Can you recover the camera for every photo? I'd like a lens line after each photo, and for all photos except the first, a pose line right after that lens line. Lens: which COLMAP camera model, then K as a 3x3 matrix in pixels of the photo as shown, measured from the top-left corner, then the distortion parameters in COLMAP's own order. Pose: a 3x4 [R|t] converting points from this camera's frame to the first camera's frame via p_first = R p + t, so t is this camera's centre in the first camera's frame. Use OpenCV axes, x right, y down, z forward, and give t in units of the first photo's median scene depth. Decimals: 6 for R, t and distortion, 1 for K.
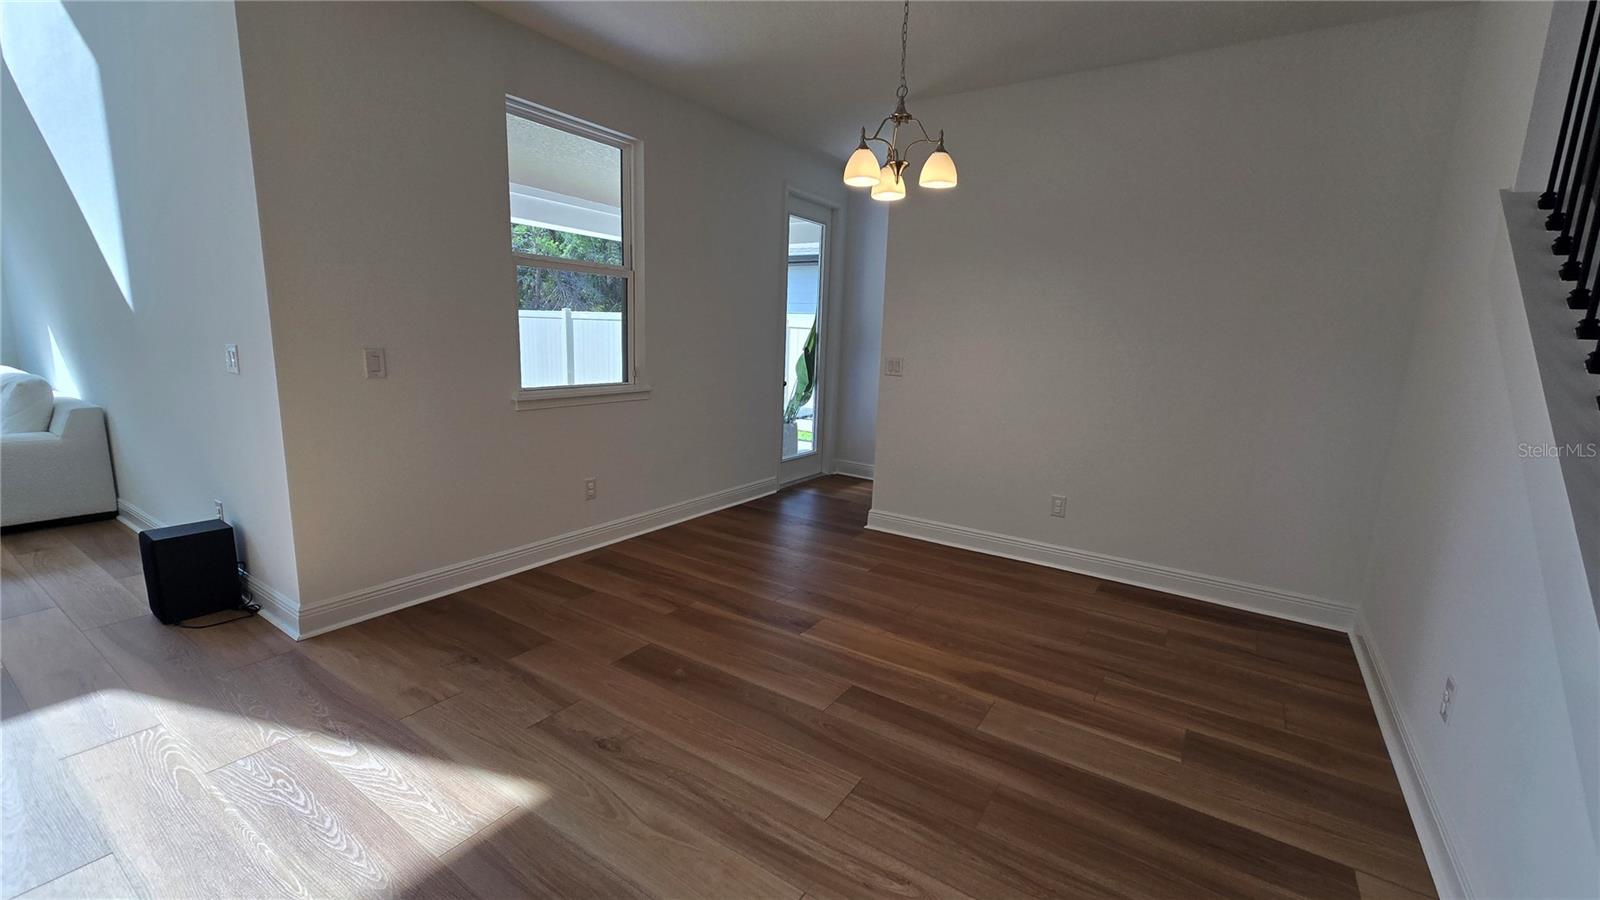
lens RADIAL K [[654.2, 0, 802.8], [0, 654.2, 453.4], [0, 0, 1]] dist [0.000903, 0.000172]
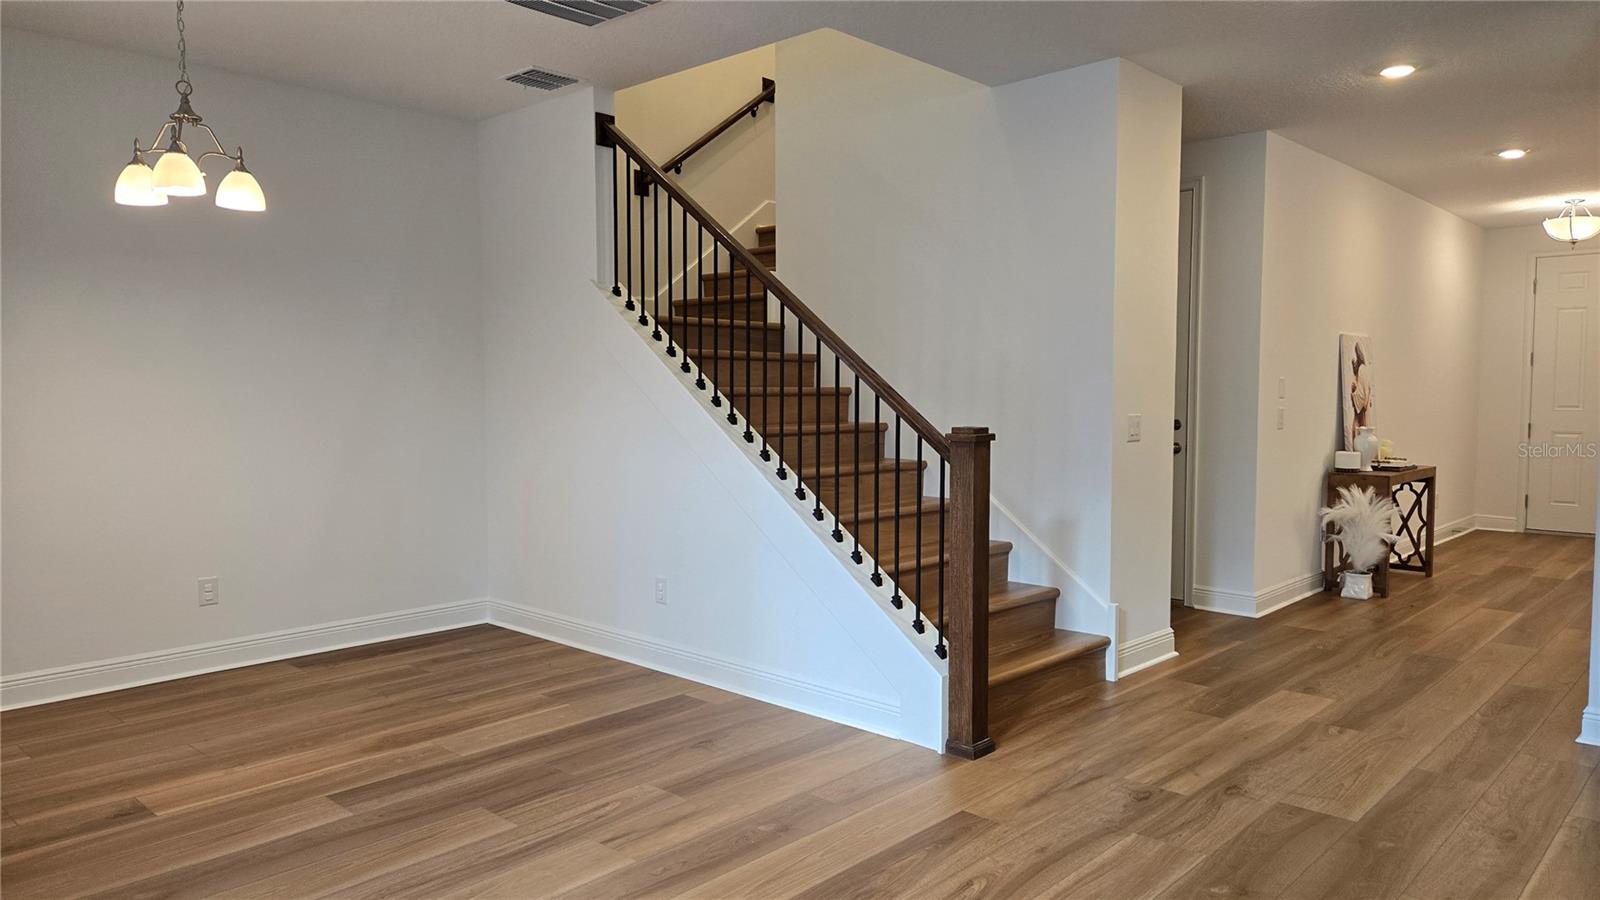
lens RADIAL K [[1063.2, 0, 804.6], [0, 1063.2, 450.7], [0, 0, 1]] dist [0.061649, -0.065691]
pose [[0.158602, -0.095443, 0.982719, -1.037532], [0.184526, 0.980645, 0.065460, -0.050254], [-0.969946, 0.170955, 0.173144, 0.086024]]
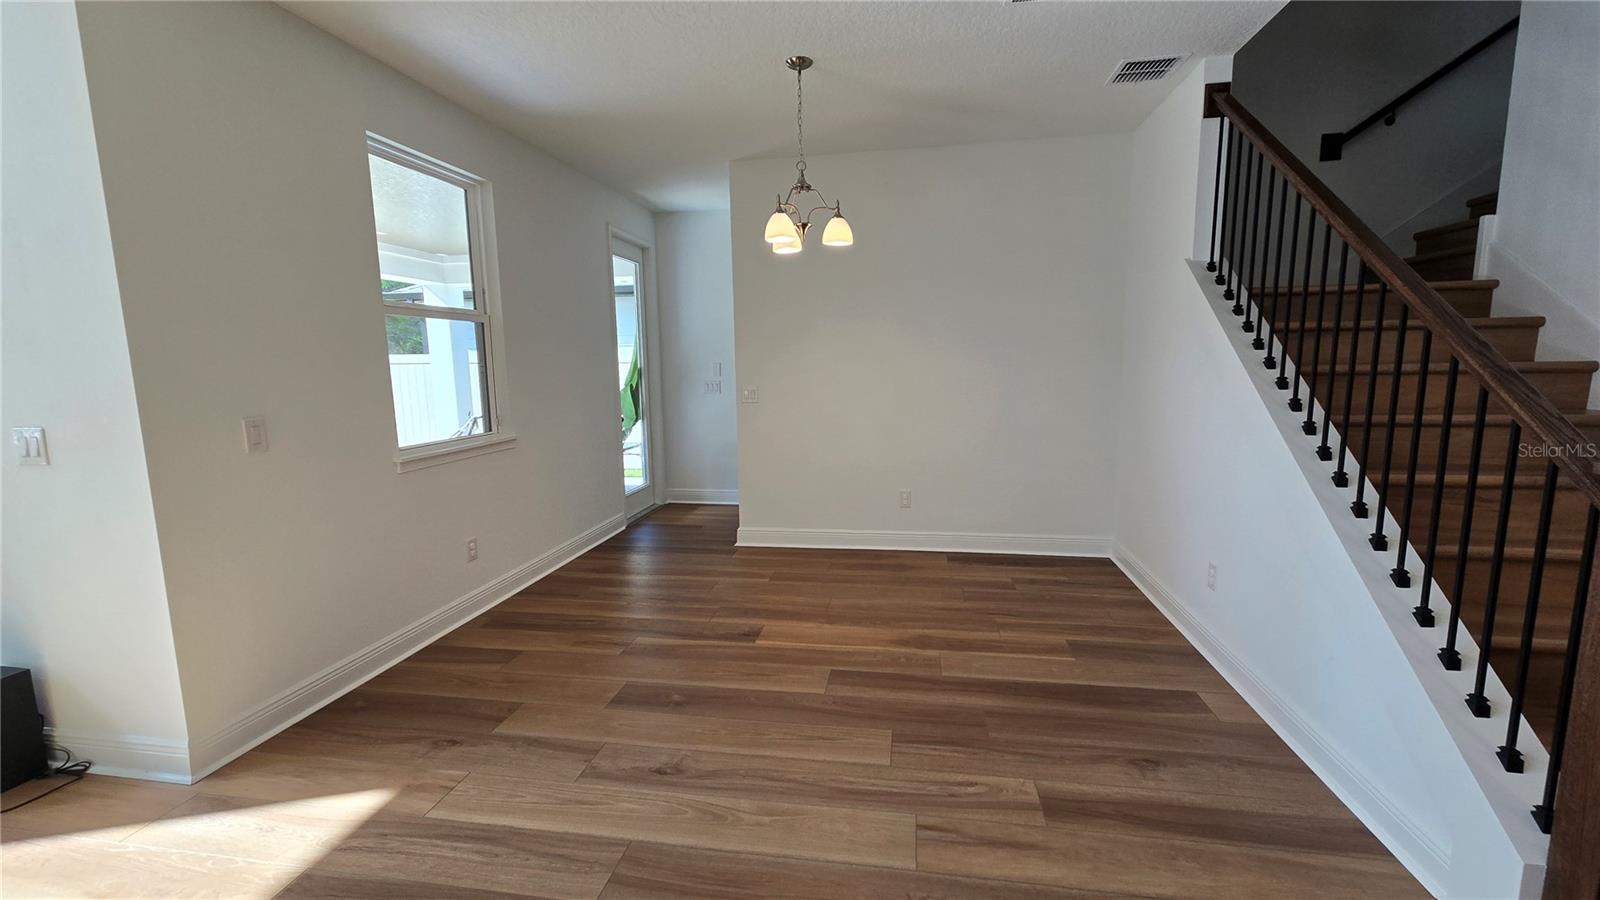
lens RADIAL K [[654.2, 0, 802.8], [0, 654.2, 453.4], [0, 0, 1]] dist [0.000903, 0.000172]
pose [[0.912690, -0.108524, 0.393979, -0.352527], [0.123290, 0.992295, -0.012280, -0.016208], [-0.389610, 0.059782, 0.919038, -0.063935]]
